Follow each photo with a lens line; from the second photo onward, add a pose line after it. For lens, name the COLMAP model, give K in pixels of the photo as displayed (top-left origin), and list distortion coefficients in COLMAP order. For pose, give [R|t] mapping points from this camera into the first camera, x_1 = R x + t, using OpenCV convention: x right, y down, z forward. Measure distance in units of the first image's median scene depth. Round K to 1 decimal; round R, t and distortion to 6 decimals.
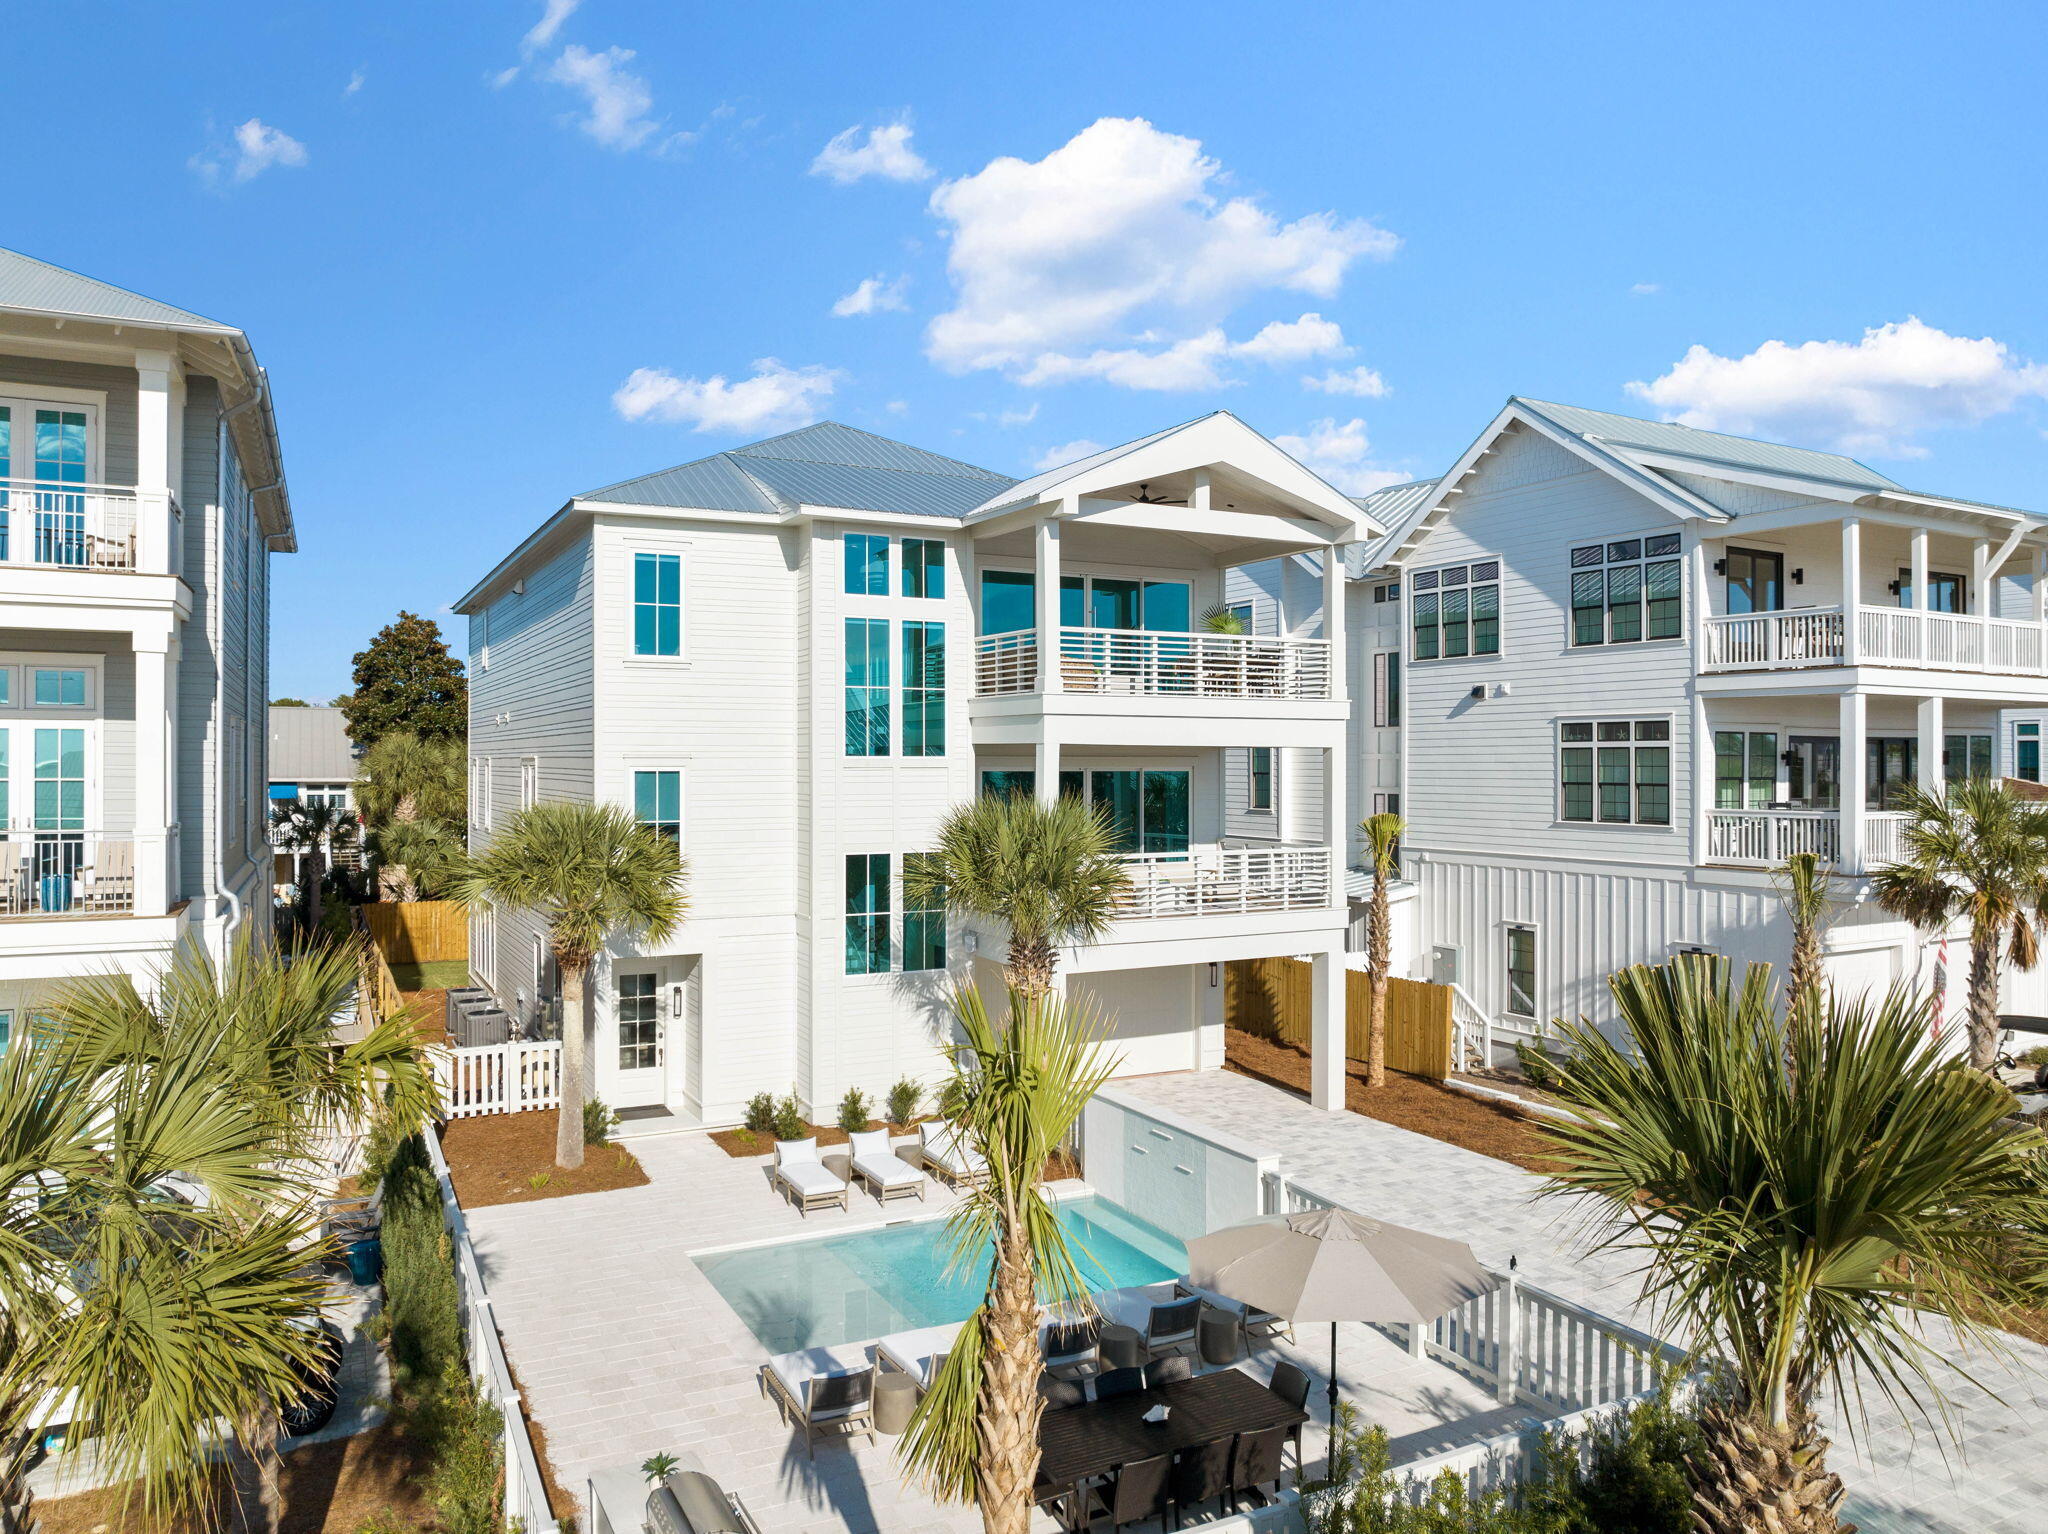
lens RADIAL K [[1437.7, 0, 1026.2], [0, 1437.7, 749.3], [0, 0, 1]] dist [-0.036266, -0.000374]
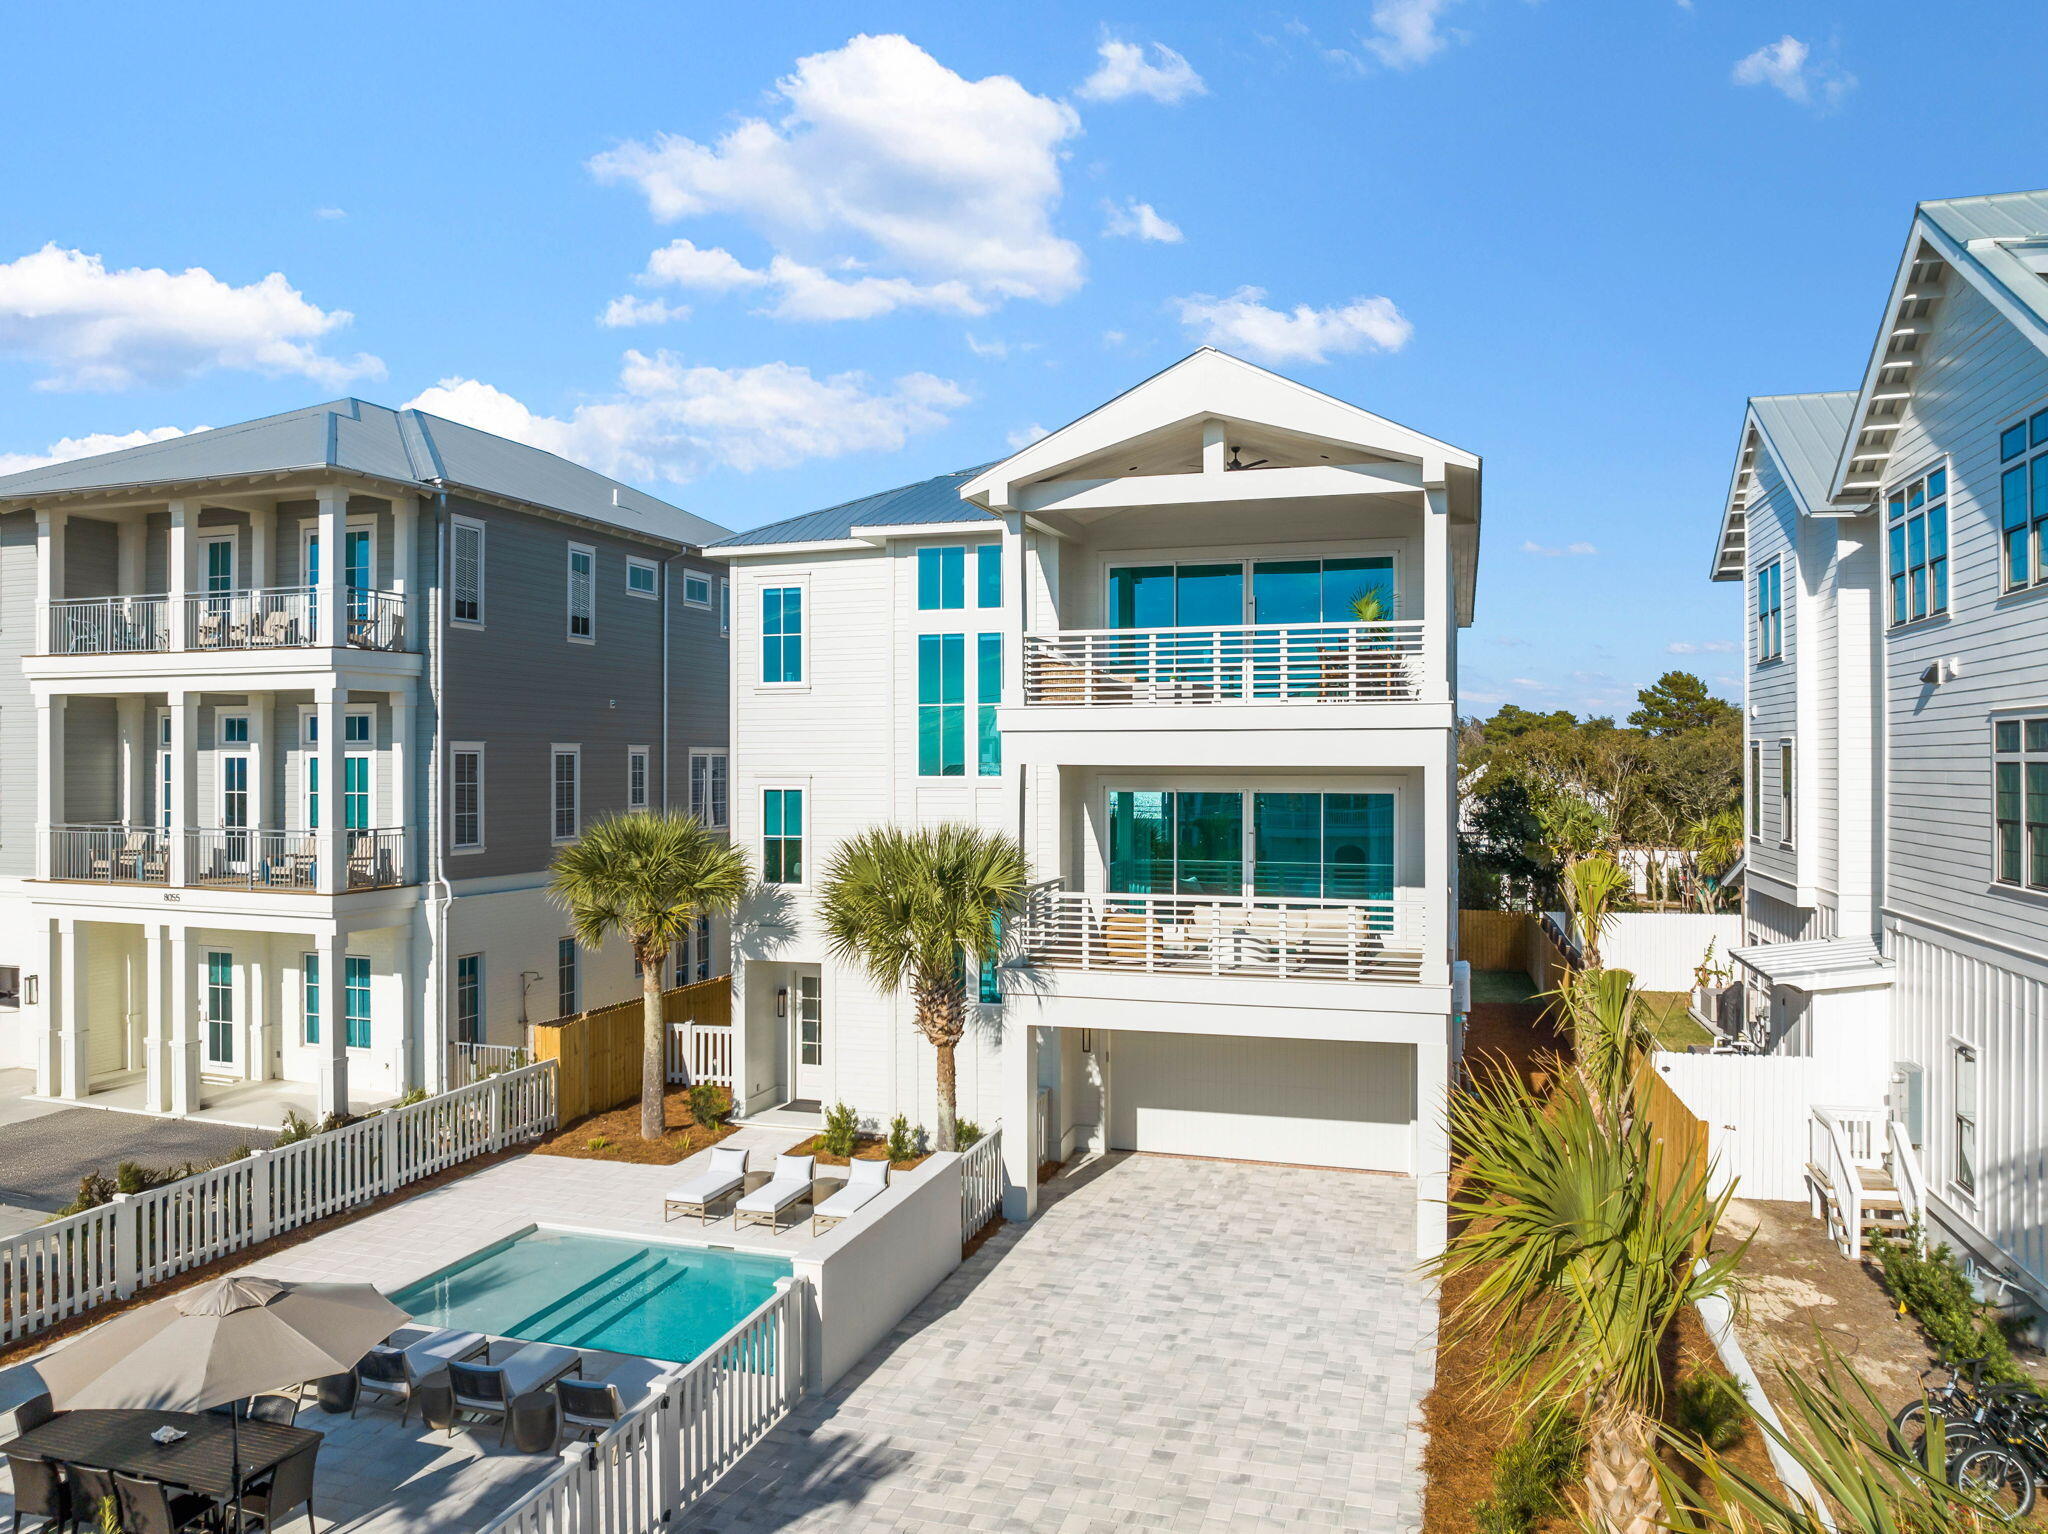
lens RADIAL K [[1437.7, 0, 1026.2], [0, 1437.7, 749.3], [0, 0, 1]] dist [-0.036266, -0.000374]
pose [[0.715238, -0.008486, -0.698829, 0.605312], [0.008011, 0.999960, -0.003943, -0.008839], [0.698835, -0.002778, 0.715278, 0.345435]]
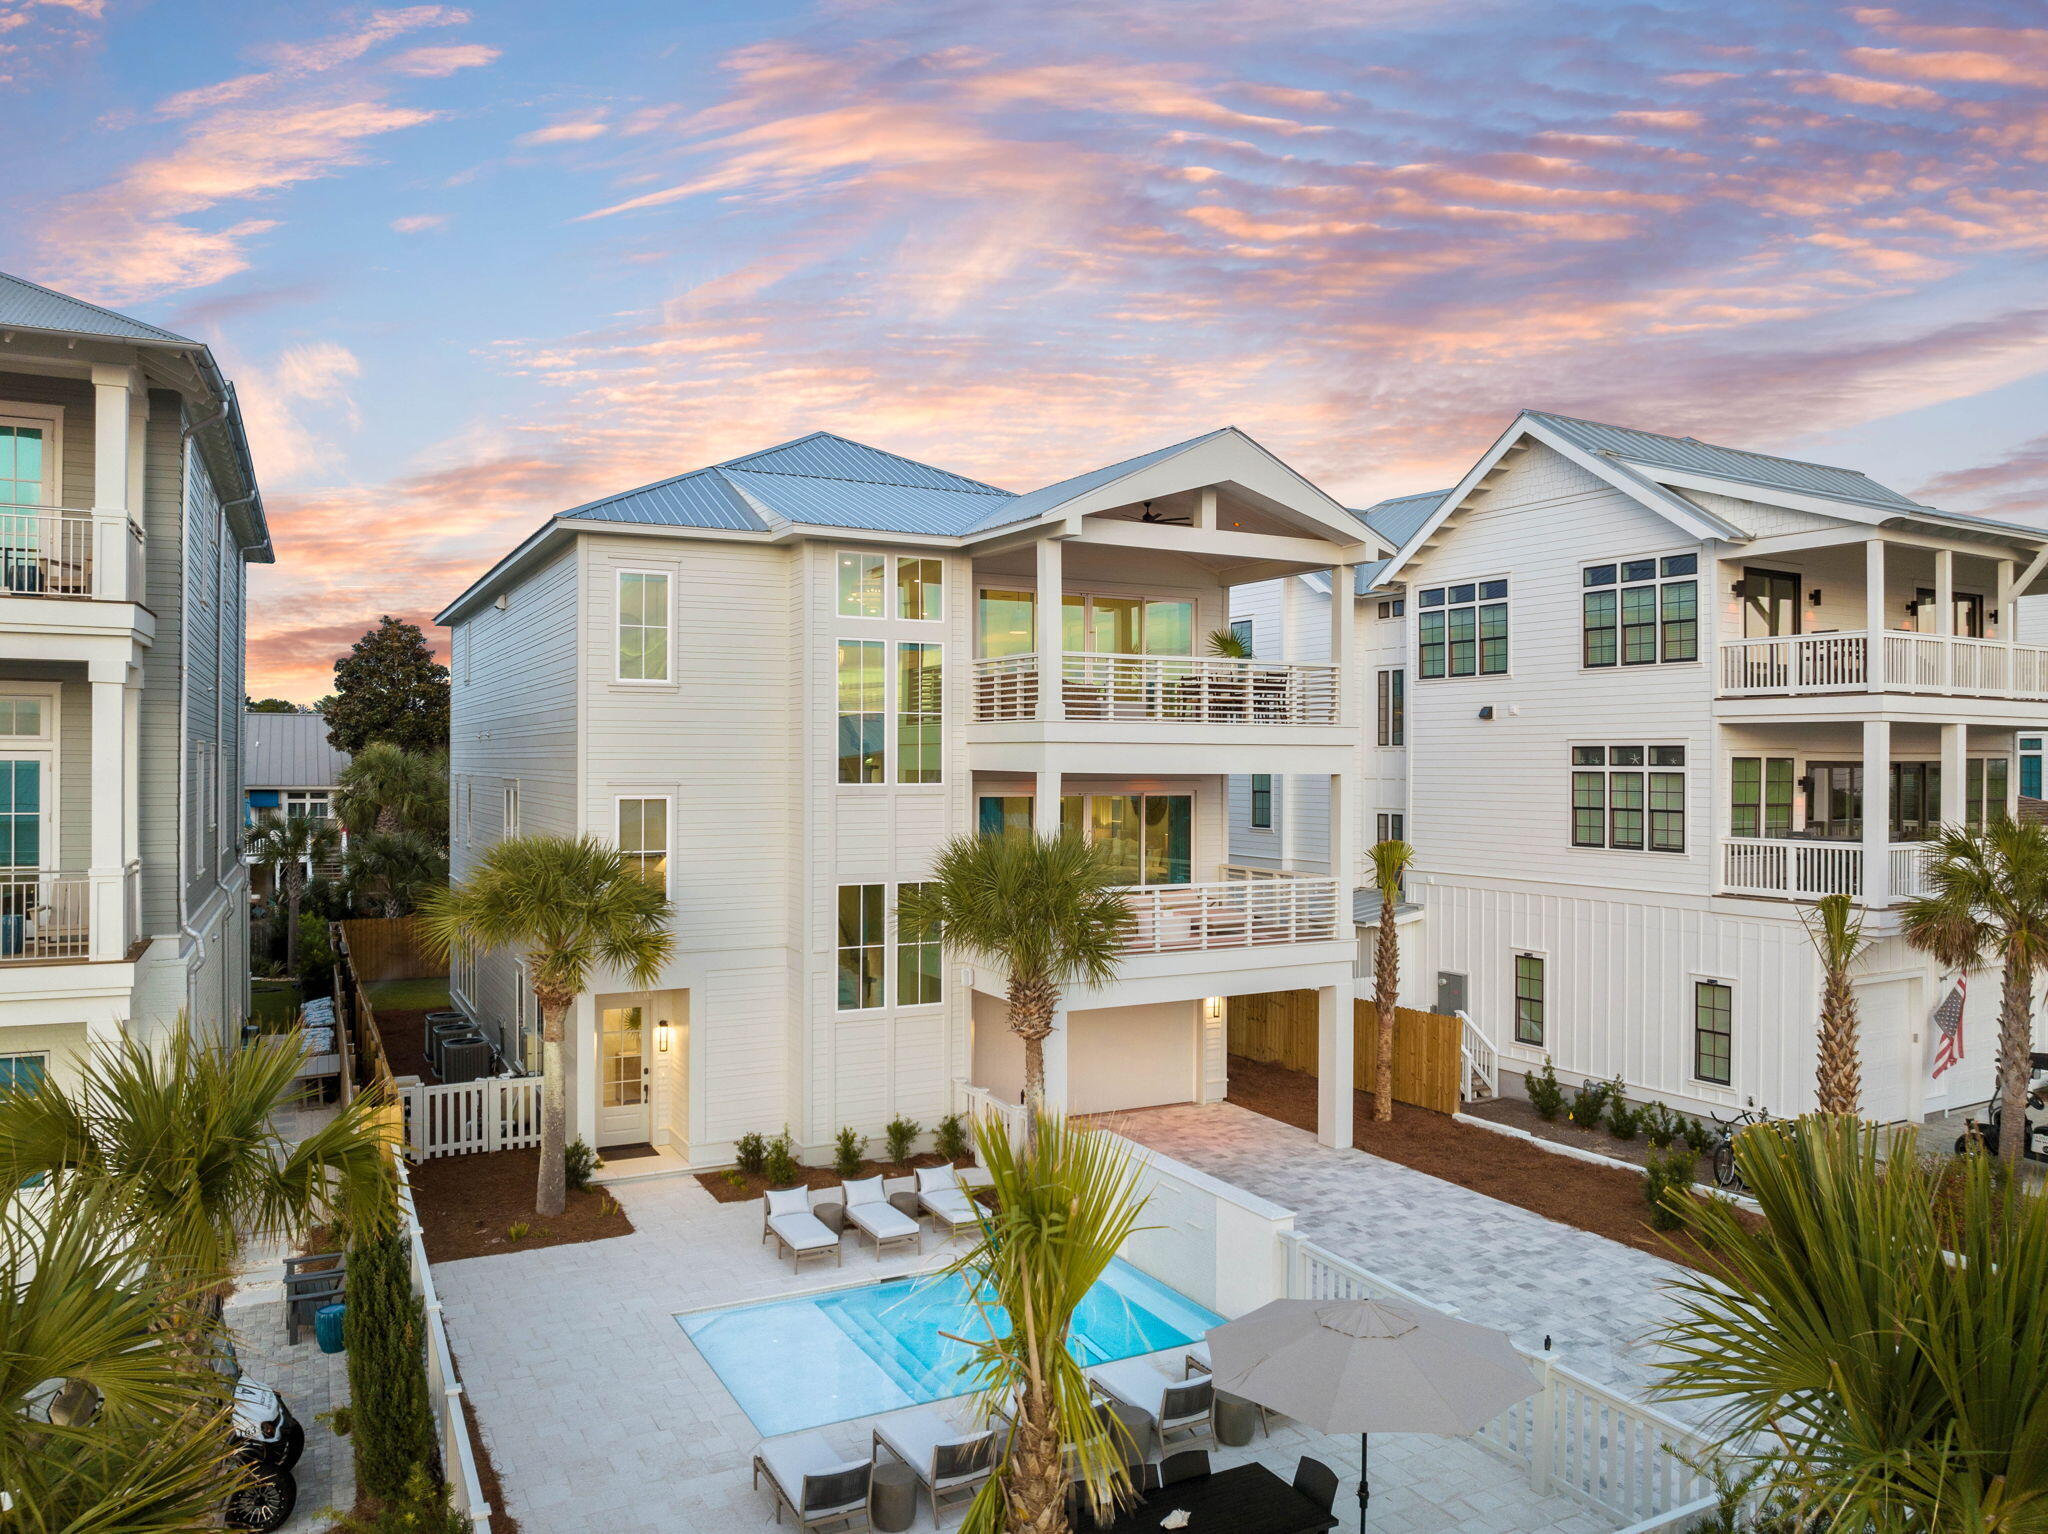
lens RADIAL K [[1437.7, 0, 1026.2], [0, 1437.7, 749.3], [0, 0, 1]] dist [-0.036266, -0.000374]
pose [[0.999966, 0.003118, 0.007656, -0.007062], [-0.003124, 0.999995, 0.000710, -0.018974], [-0.007654, -0.000734, 0.999970, 0.033689]]
